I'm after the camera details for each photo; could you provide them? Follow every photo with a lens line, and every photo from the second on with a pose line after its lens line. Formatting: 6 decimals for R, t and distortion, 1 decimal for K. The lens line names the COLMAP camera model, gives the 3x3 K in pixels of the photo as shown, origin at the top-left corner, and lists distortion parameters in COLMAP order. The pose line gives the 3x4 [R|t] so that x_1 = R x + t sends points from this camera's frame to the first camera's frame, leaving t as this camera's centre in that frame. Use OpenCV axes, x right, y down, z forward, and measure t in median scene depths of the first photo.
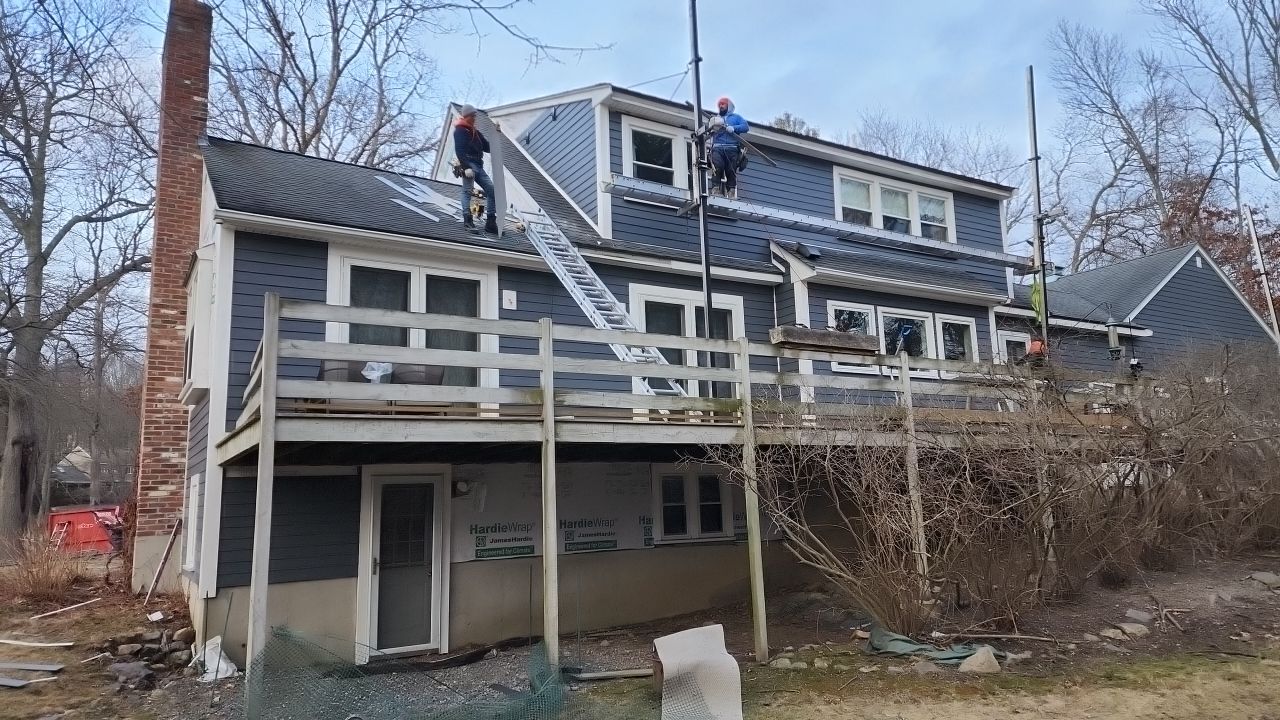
lens RADIAL K [[861.3, 0, 640.0], [0, 861.3, 360.0], [0, 0, 1]] dist [0.165085, -0.245343]
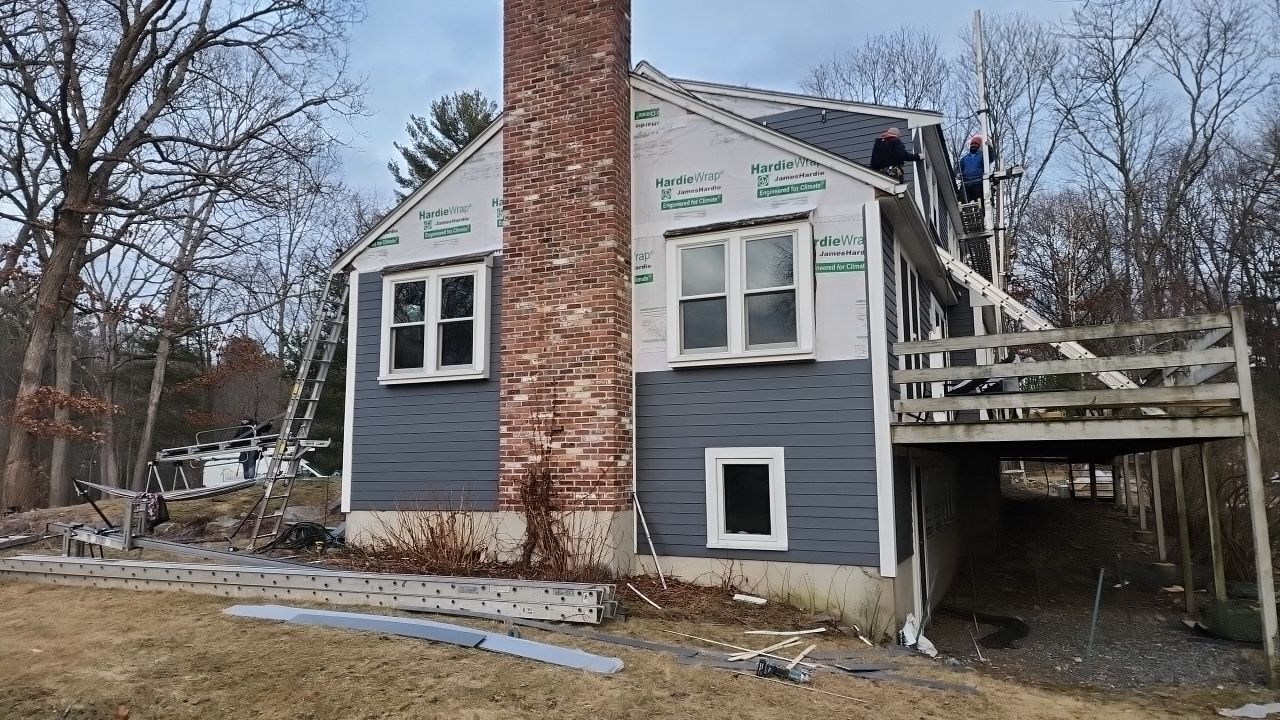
lens RADIAL K [[861.3, 0, 640.0], [0, 861.3, 360.0], [0, 0, 1]] dist [0.165085, -0.245343]
pose [[0.839010, 0.098900, 0.535053, -0.986444], [-0.111332, 0.993742, -0.009108, 0.052943], [-0.532605, -0.051927, 0.844770, 0.260657]]
